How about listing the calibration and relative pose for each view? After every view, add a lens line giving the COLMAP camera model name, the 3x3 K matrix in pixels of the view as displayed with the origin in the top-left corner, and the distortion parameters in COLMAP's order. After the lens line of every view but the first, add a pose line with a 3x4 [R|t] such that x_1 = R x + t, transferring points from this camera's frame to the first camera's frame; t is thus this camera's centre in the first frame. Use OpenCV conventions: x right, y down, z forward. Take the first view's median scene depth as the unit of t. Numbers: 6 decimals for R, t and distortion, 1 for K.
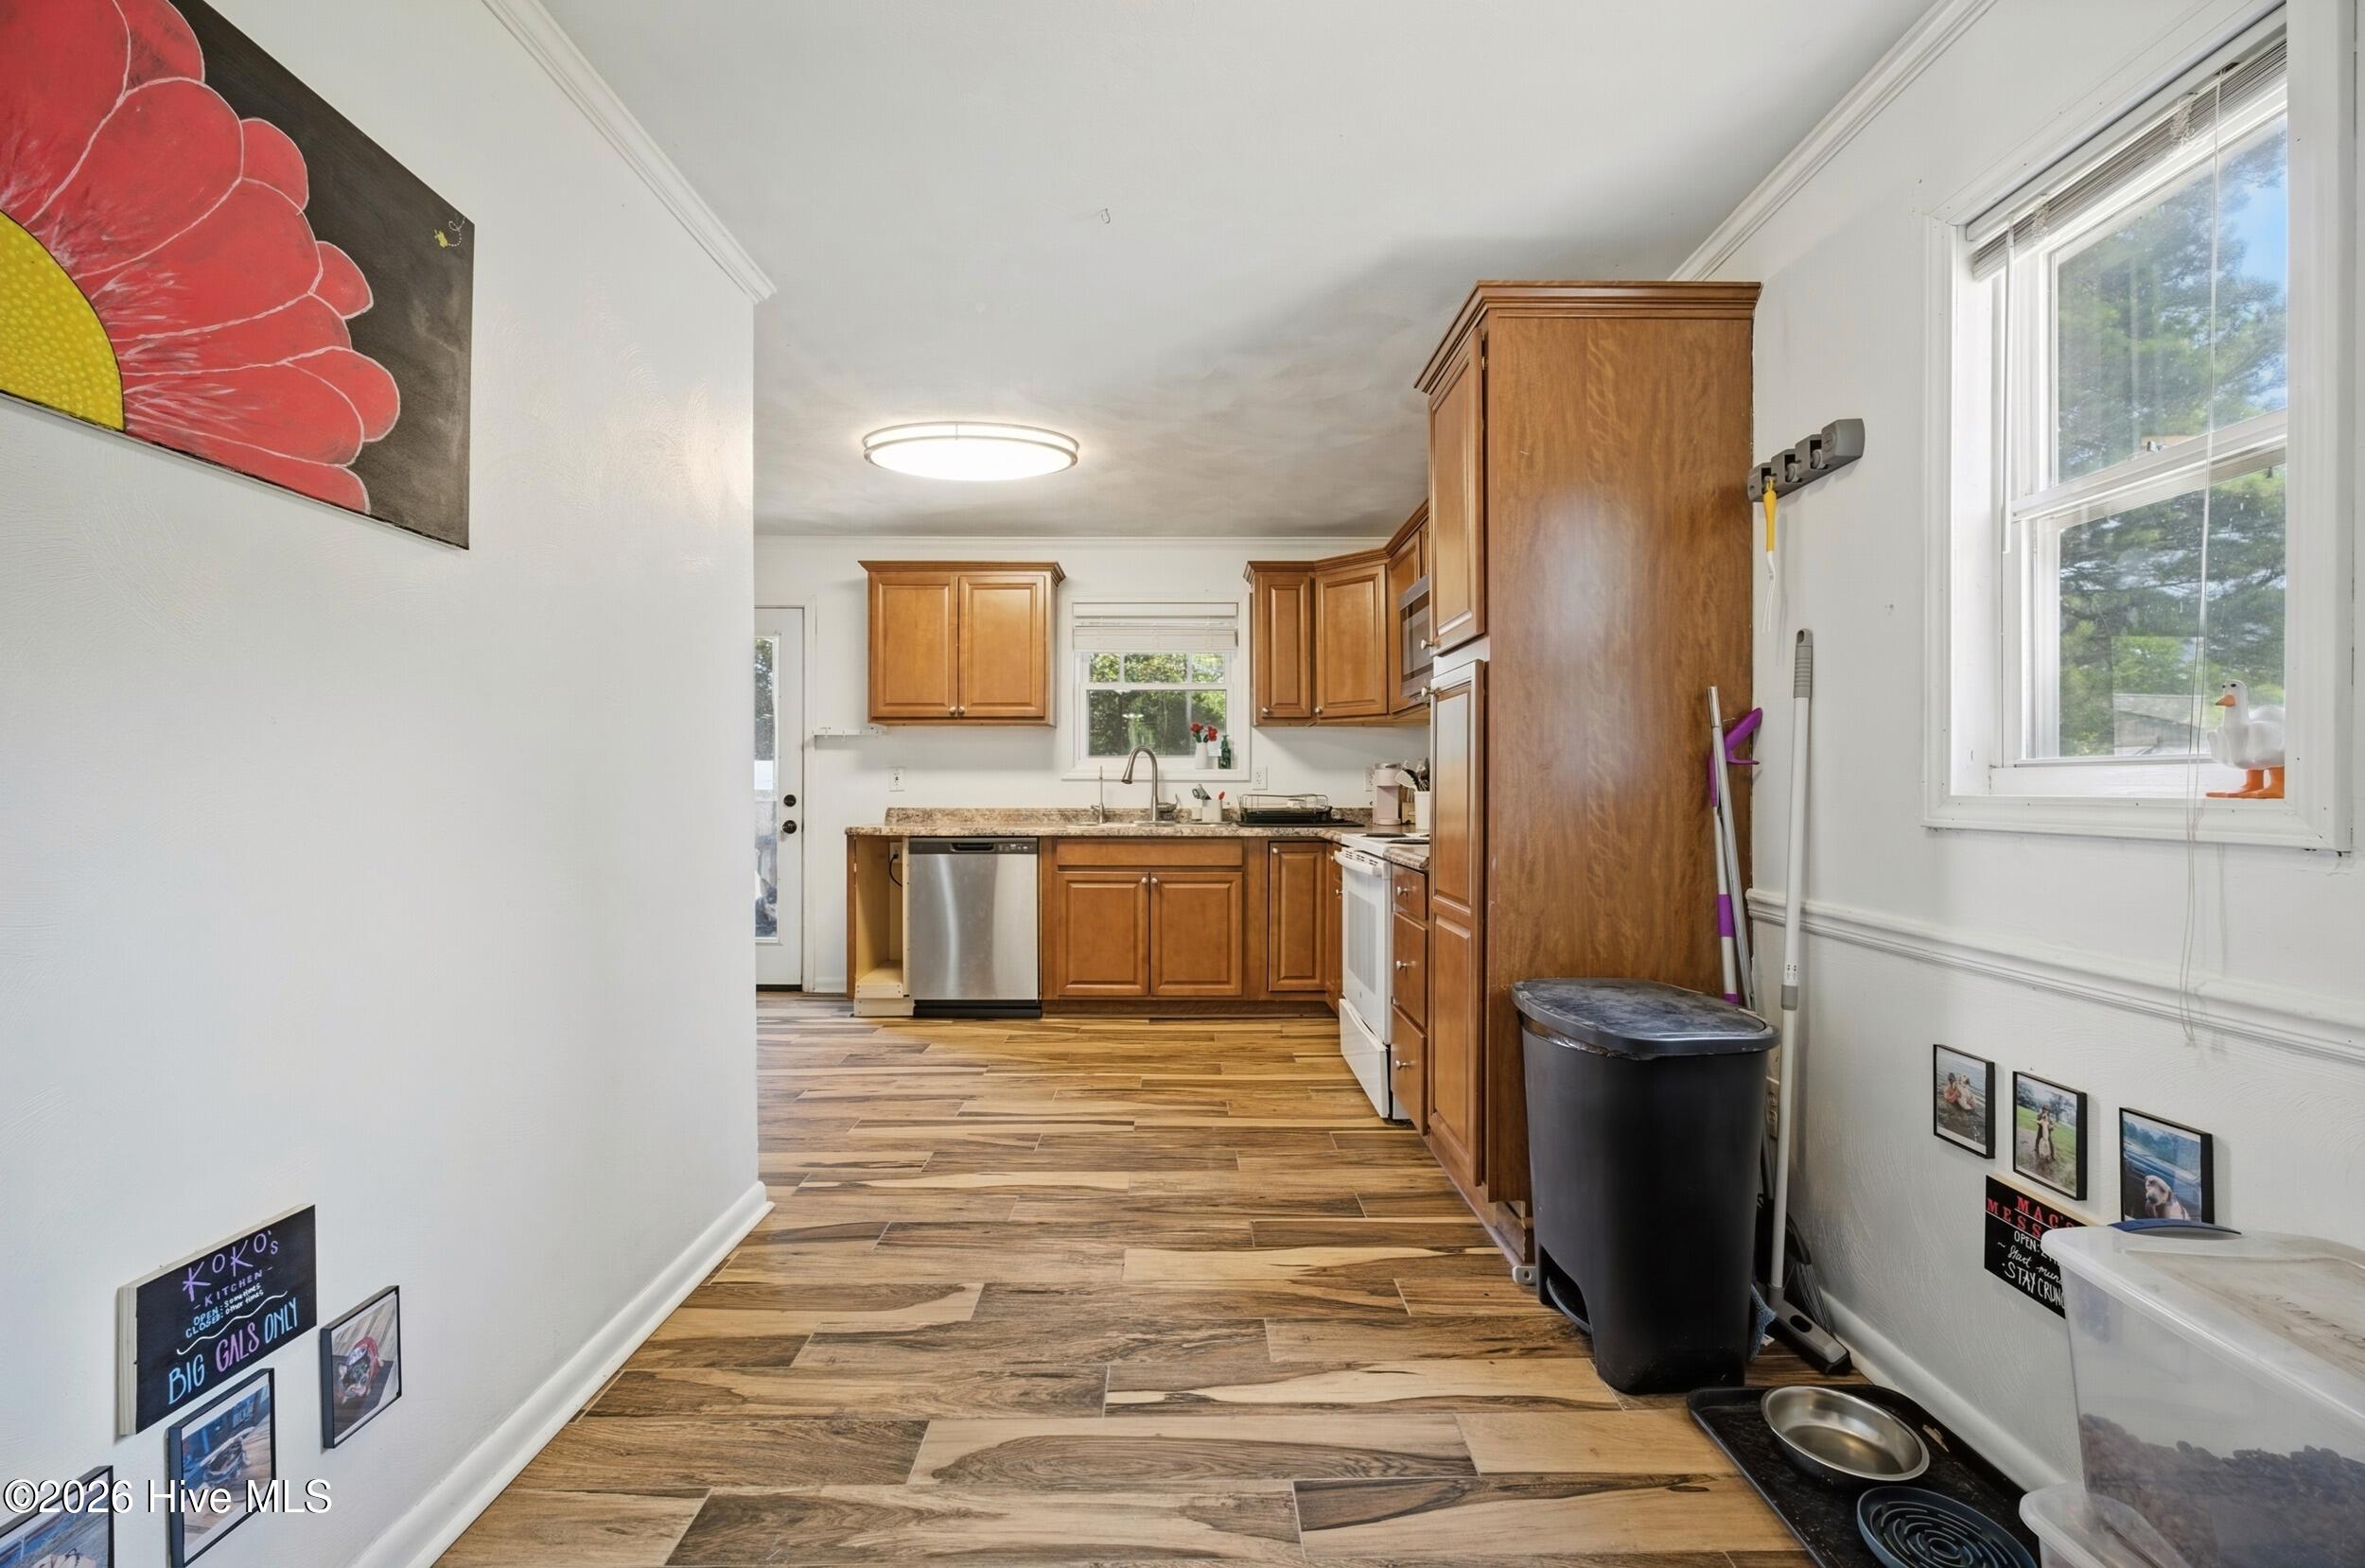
lens RADIAL K [[942.5, 0, 1185.8], [0, 942.5, 784.8], [0, 0, 1]] dist [0.001533, -0.000453]
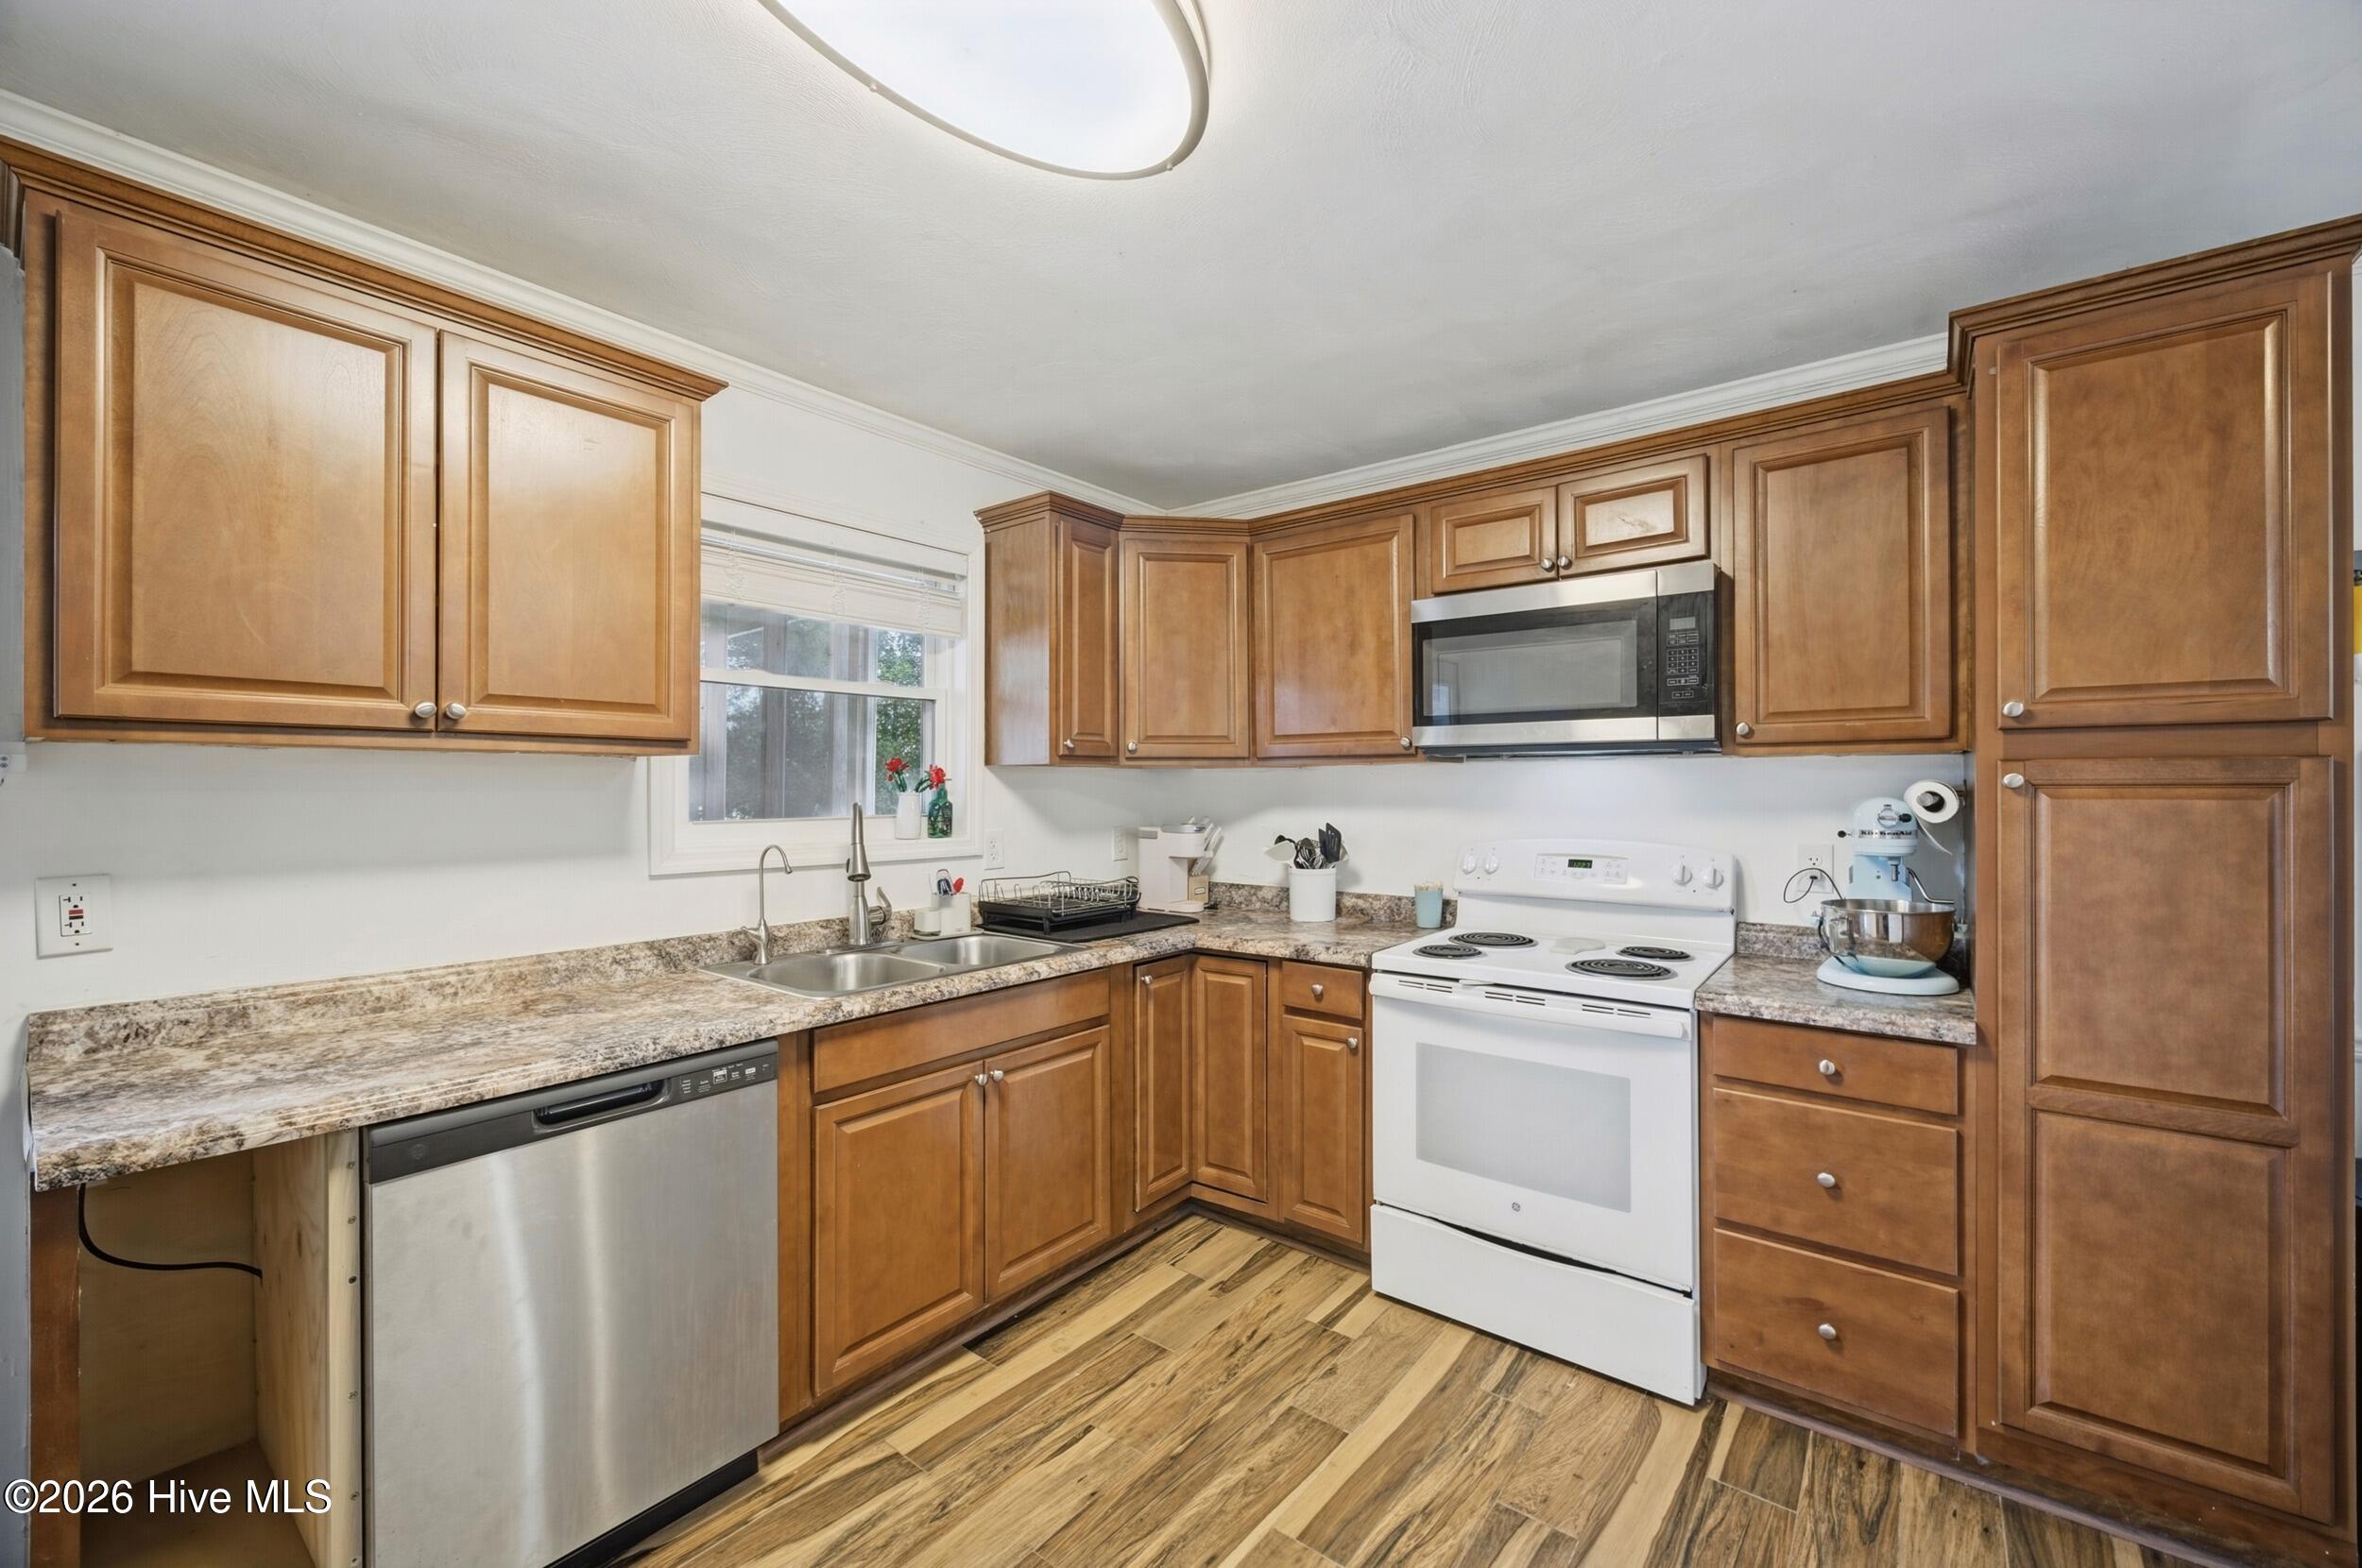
lens RADIAL K [[941.3, 0, 1182.1], [0, 941.3, 787.6], [0, 0, 1]] dist [0.001533, -0.000453]
pose [[0.624292, -0.002046, 0.781188, -0.366437], [0.000352, 0.999997, 0.002337, -0.054790], [-0.781191, -0.001184, 0.624291, 0.604053]]
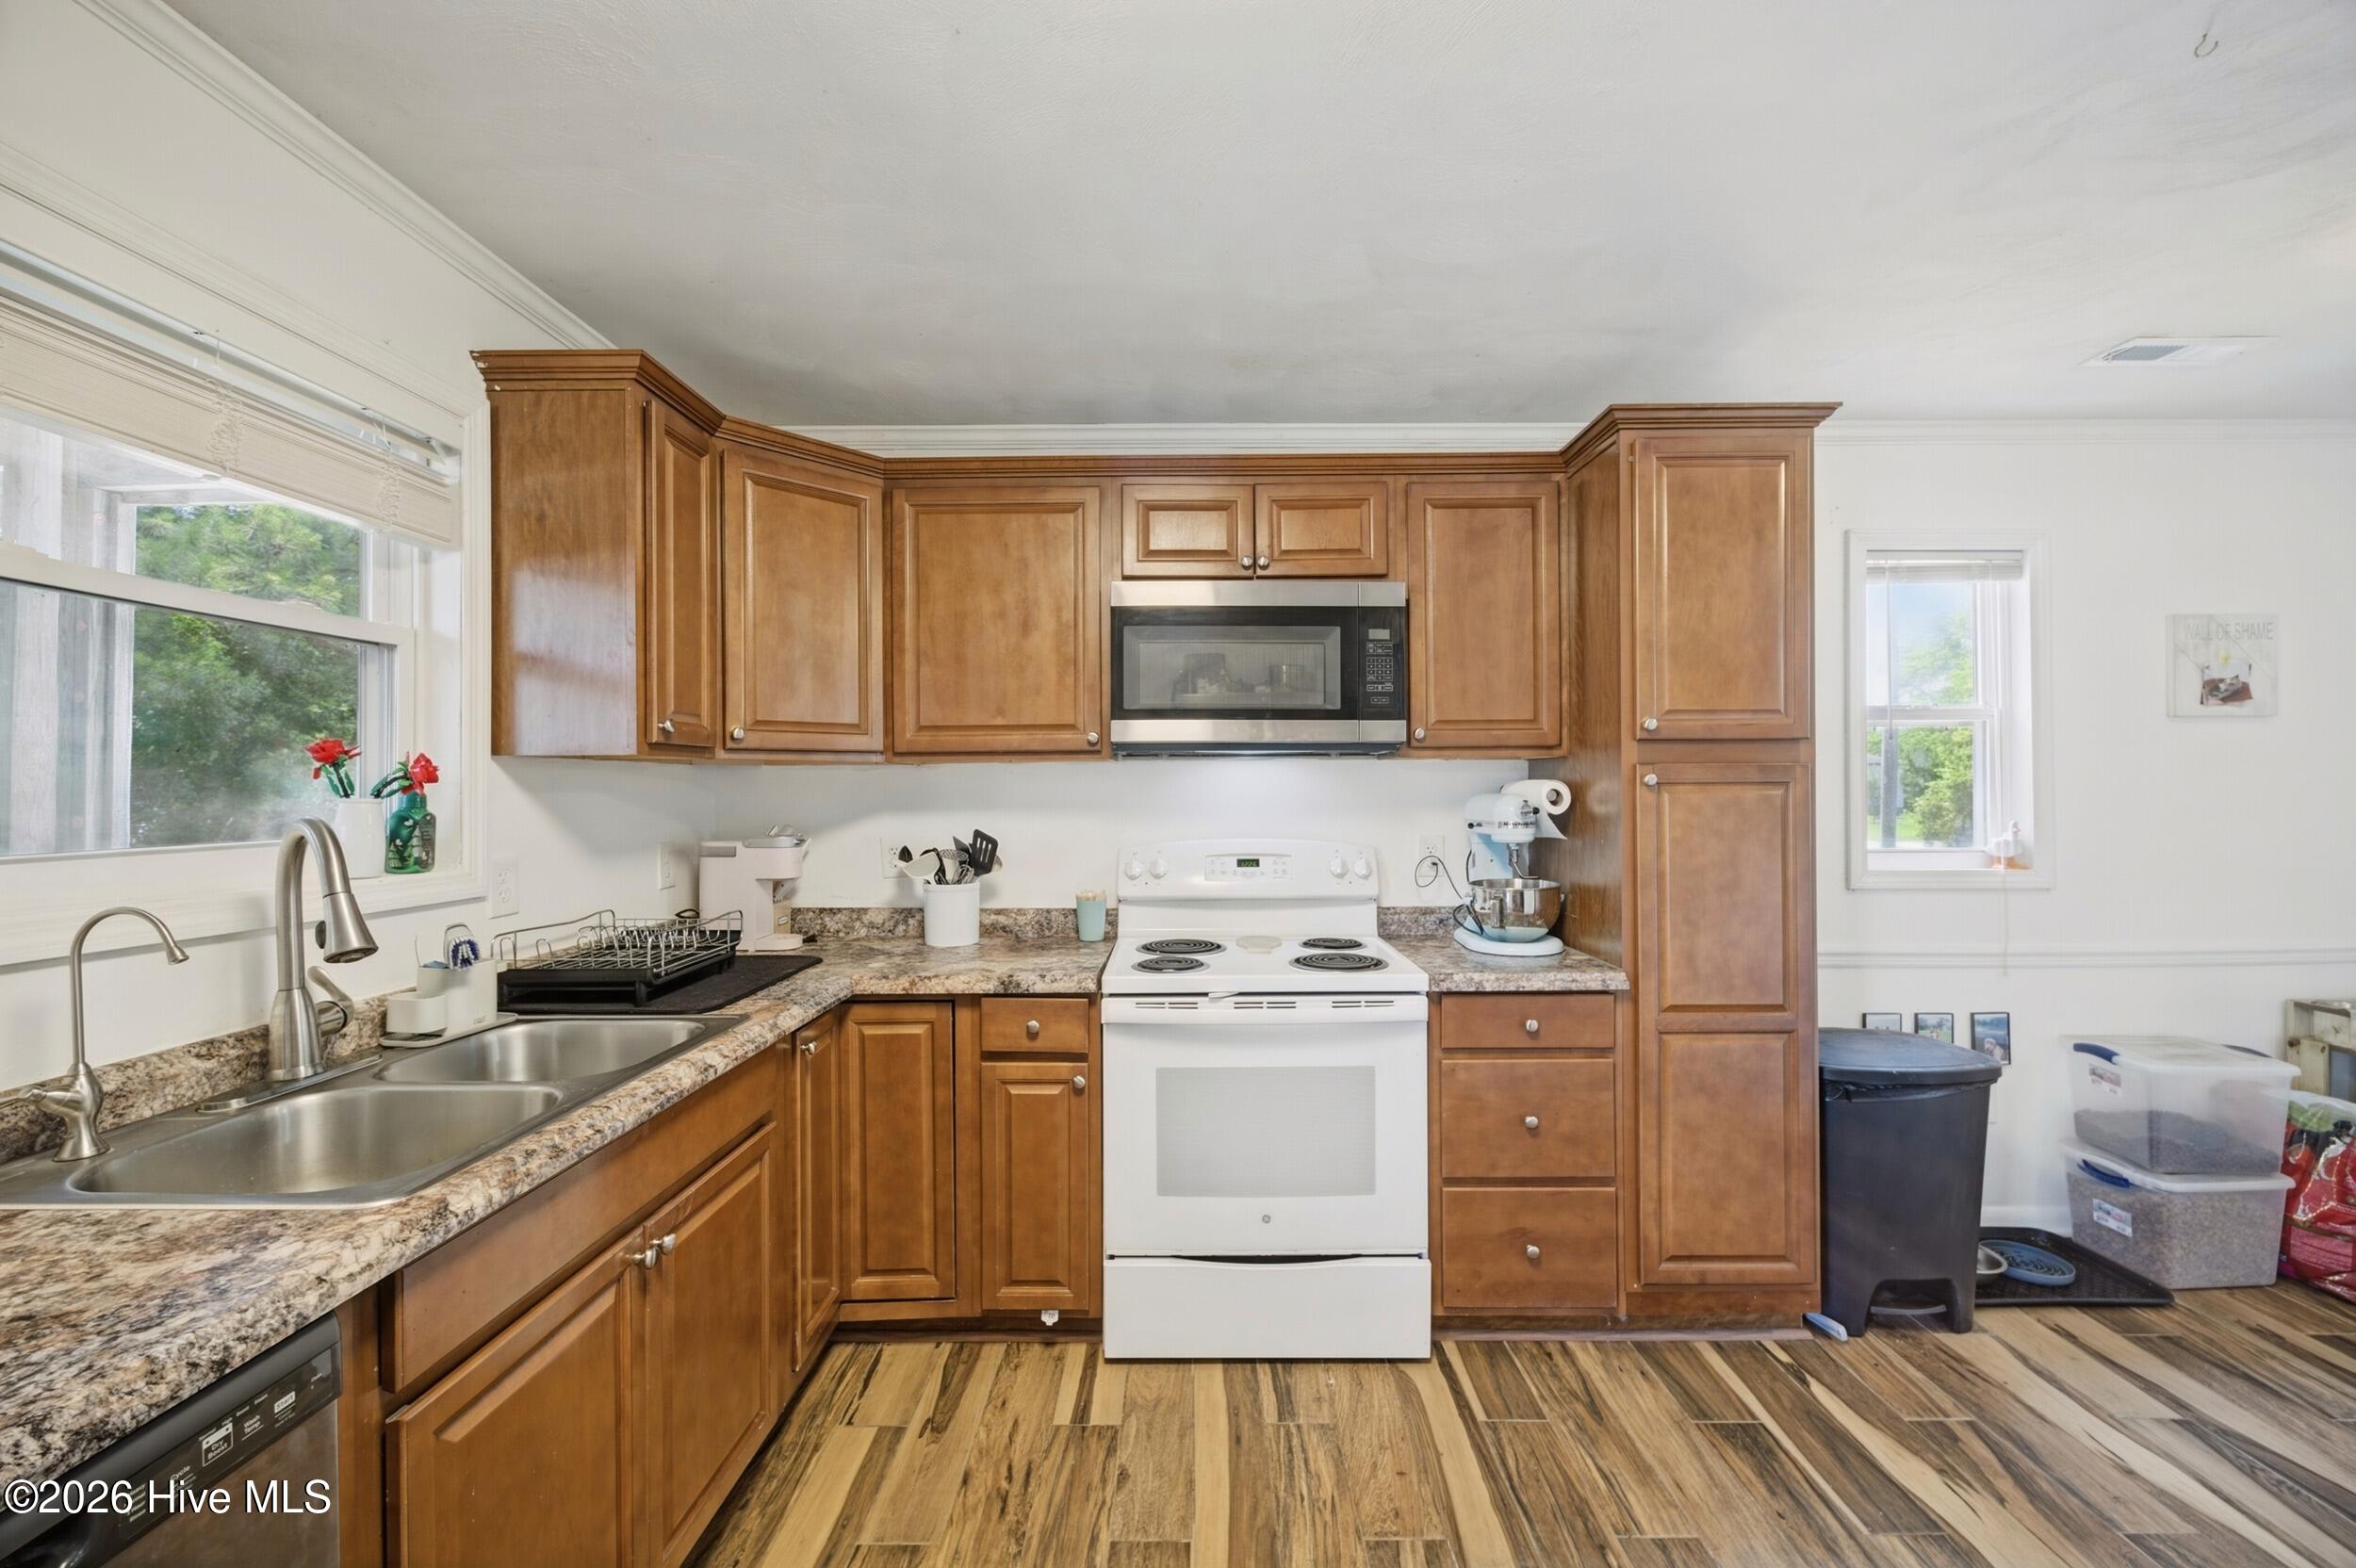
lens RADIAL K [[939.0, 0, 1182.9], [0, 939.0, 786.4], [0, 0, 1]] dist [0.001533, -0.000453]
pose [[0.014988, 0.001326, 0.999887, -0.350372], [0.003449, 0.999993, -0.001378, -0.053341], [-0.999882, 0.003470, 0.014983, 0.817198]]
